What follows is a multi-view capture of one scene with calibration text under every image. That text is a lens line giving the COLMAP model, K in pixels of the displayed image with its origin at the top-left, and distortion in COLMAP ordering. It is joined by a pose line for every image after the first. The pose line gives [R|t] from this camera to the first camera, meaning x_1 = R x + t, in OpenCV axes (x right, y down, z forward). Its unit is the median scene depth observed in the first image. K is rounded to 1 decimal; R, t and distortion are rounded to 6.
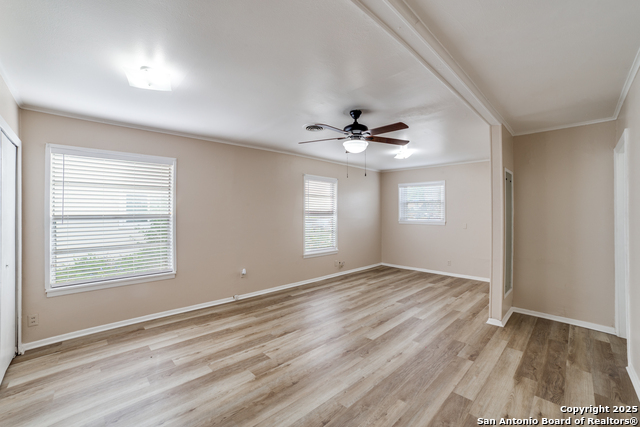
lens RADIAL K [[263.6, 0, 320.6], [0, 263.6, 215.6], [0, 0, 1]] dist [-0.109135, 0.036988]
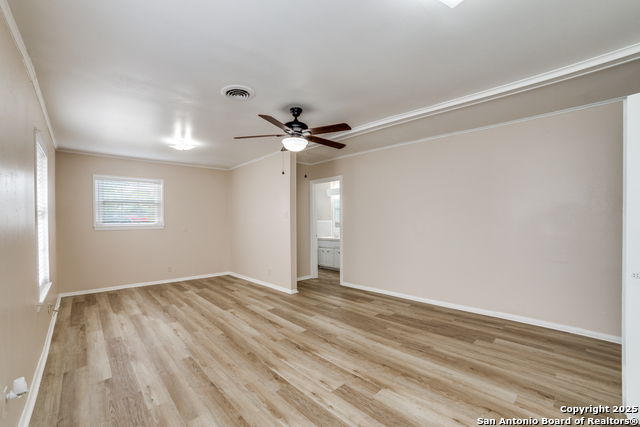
lens RADIAL K [[263.6, 0, 320.6], [0, 263.6, 215.6], [0, 0, 1]] dist [-0.109135, 0.036988]
pose [[0.020248, 0.004553, 0.999785, -0.833570], [0.011081, 0.999927, -0.004778, 0.001631], [-0.999734, 0.011175, 0.020196, 0.843555]]
